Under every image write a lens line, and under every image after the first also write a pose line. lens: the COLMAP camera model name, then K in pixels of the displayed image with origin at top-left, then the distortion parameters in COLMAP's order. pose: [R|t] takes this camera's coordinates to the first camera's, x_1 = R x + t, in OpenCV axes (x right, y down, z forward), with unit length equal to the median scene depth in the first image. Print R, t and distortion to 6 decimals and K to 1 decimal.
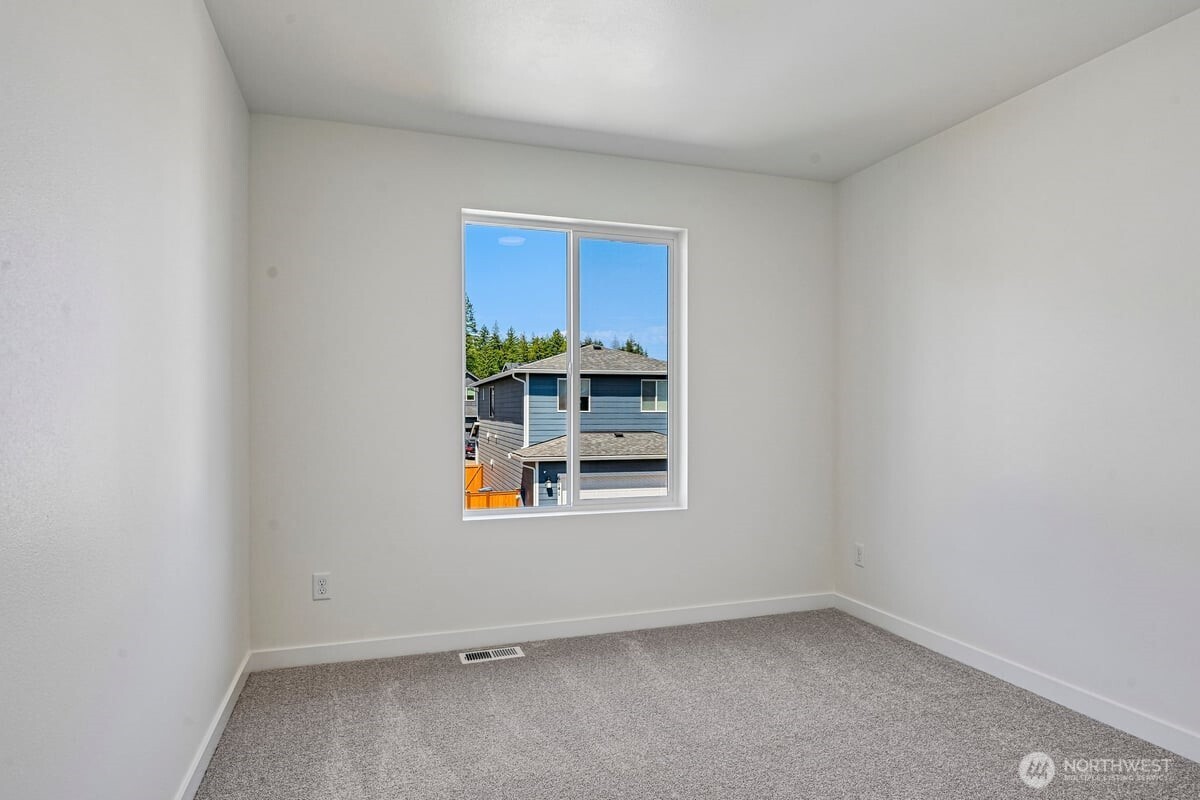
lens RADIAL K [[692.4, 0, 604.9], [0, 692.4, 408.3], [0, 0, 1]] dist [-0.002253, -0.000211]
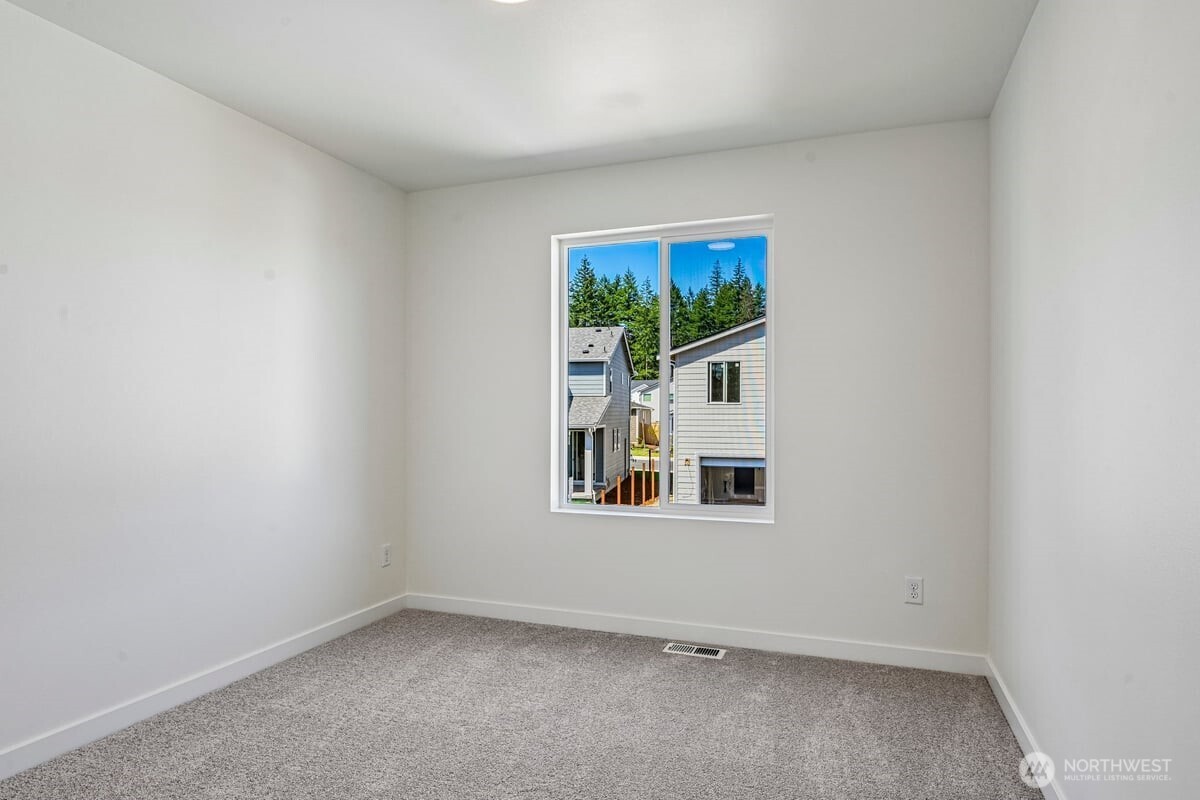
lens RADIAL K [[692.4, 0, 604.9], [0, 692.4, 408.3], [0, 0, 1]] dist [-0.002253, -0.000211]
pose [[0.776331, -0.000891, -0.630325, 0.523856], [0.000608, 1.000000, -0.000665, -0.005148], [0.630325, 0.000133, 0.776331, 0.159919]]
